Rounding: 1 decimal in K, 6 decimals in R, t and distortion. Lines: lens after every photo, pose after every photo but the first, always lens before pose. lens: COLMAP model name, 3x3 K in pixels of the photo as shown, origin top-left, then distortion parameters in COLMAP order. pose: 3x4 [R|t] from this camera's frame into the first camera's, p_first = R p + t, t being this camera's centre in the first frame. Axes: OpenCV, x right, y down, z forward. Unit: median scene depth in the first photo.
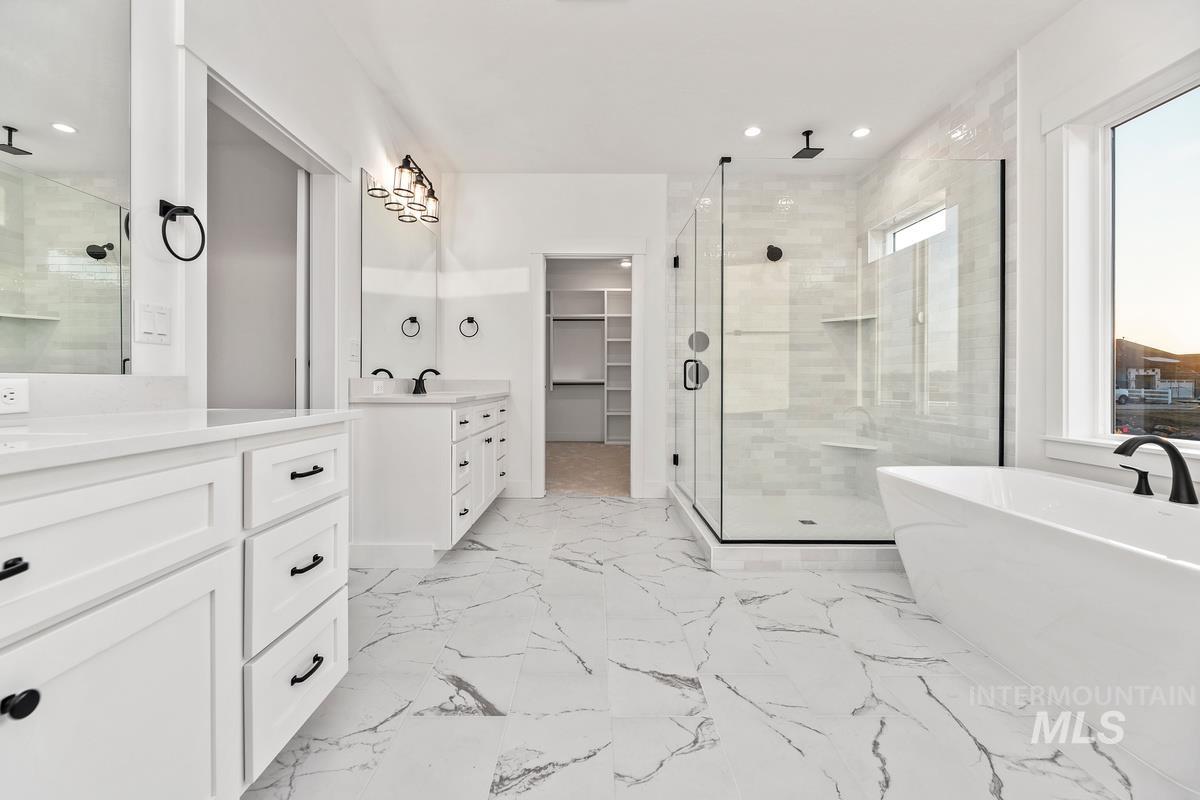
lens RADIAL K [[498.1, 0, 600.6], [0, 498.1, 385.4], [0, 0, 1]] dist [-0.002622, -0.000265]
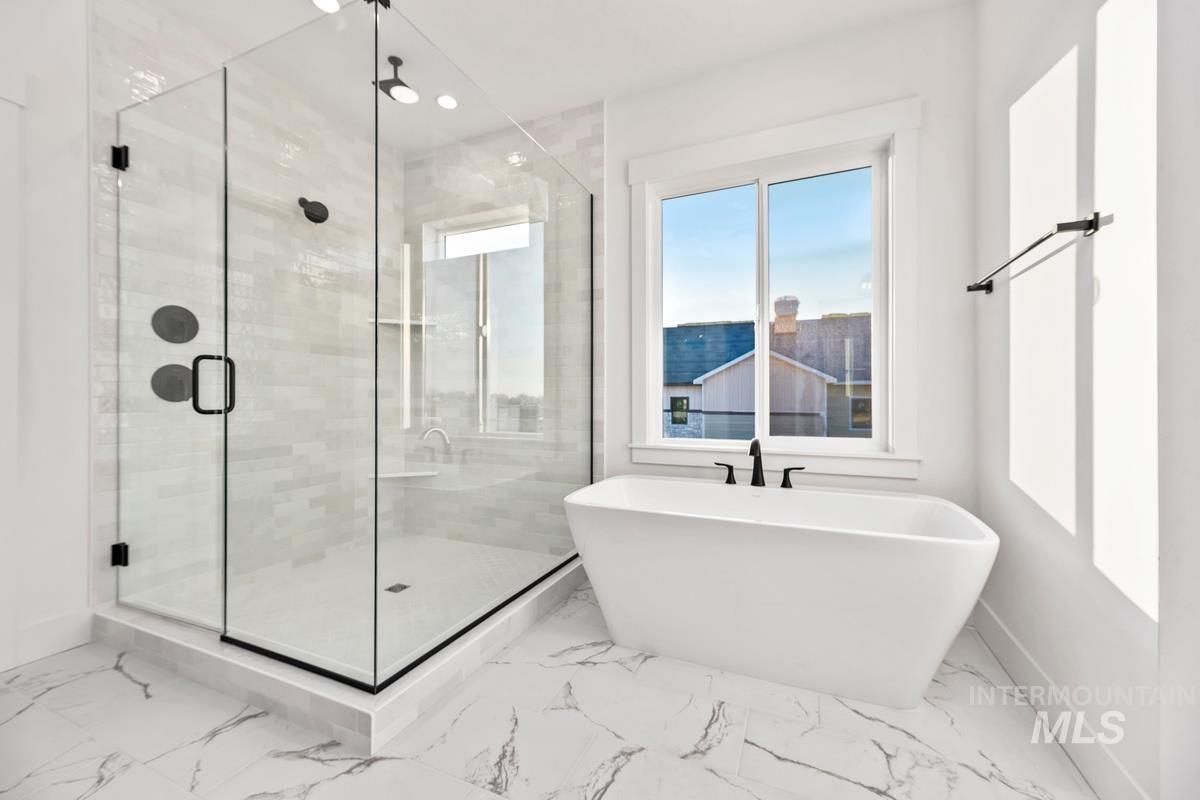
lens RADIAL K [[473.4, 0, 599.9], [0, 473.4, 397.9], [0, 0, 1]] dist [0.009198, -0.000052]
pose [[0.411639, 0.000952, 0.911346, -0.119982], [0.007733, 0.999960, -0.004537, -0.002150], [-0.911314, 0.008915, 0.411615, 0.507325]]
